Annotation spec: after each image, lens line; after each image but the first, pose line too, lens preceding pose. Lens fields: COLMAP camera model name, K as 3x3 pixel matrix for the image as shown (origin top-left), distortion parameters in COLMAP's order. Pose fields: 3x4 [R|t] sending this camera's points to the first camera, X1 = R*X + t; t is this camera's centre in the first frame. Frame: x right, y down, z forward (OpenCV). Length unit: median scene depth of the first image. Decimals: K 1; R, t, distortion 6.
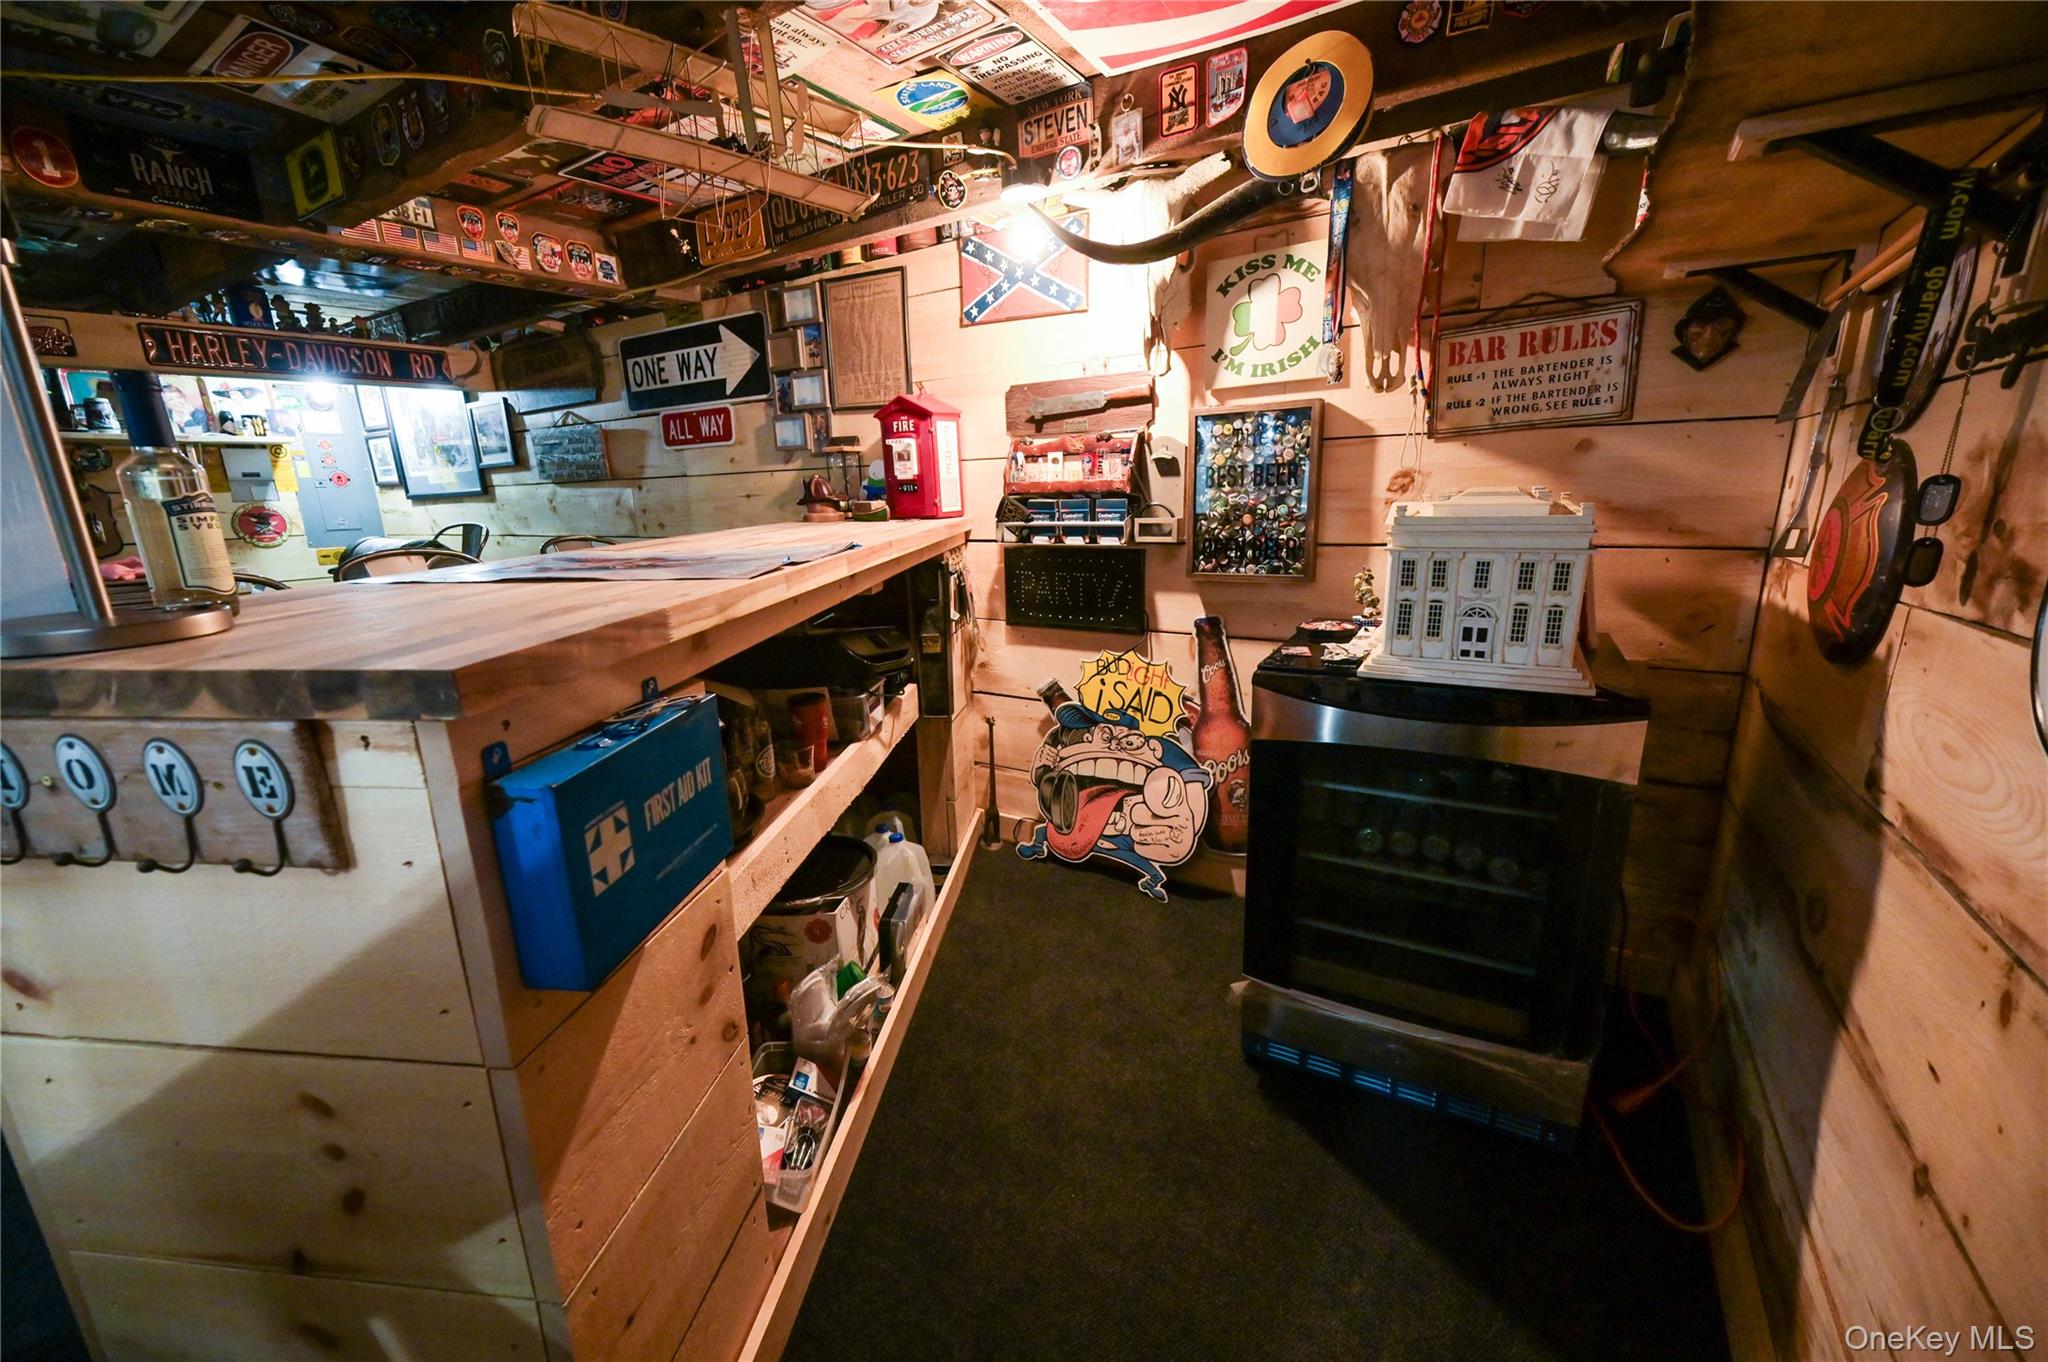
lens RADIAL K [[798.7, 0, 1031.4], [0, 798.7, 684.7], [0, 0, 1]] dist [-0.000228, 0.000057]
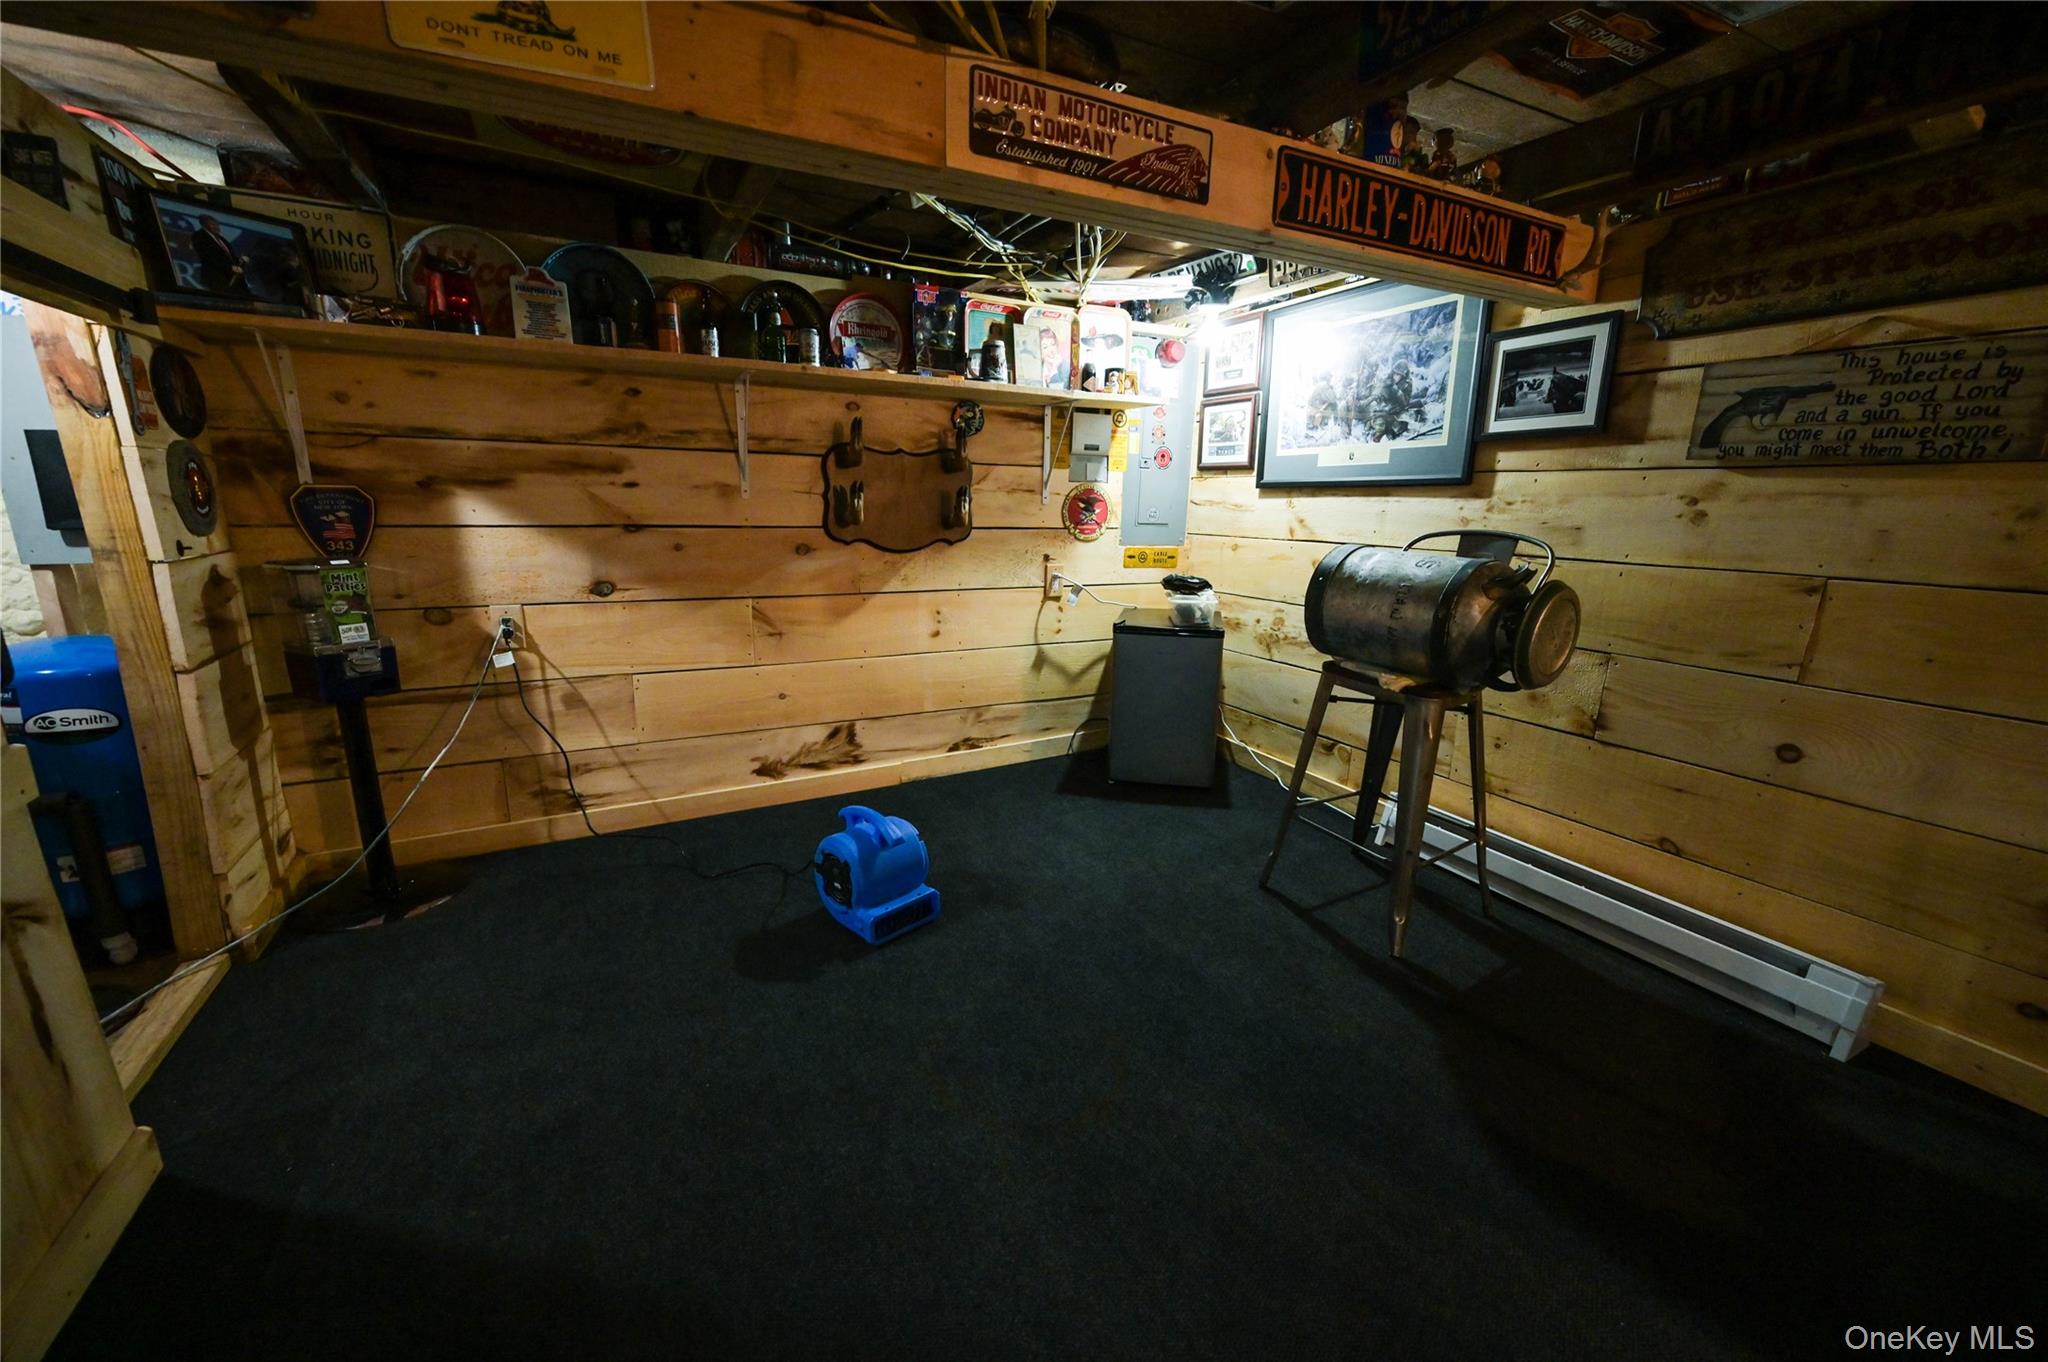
lens RADIAL K [[831.3, 0, 1030.7], [0, 831.3, 692.8], [0, 0, 1]] dist [0.009005, -0.000165]
pose [[0.857985, 0.165683, -0.486222, -0.595317], [-0.172893, 0.984472, 0.030378, -0.042094], [0.483705, 0.058001, 0.873307, 0.277610]]
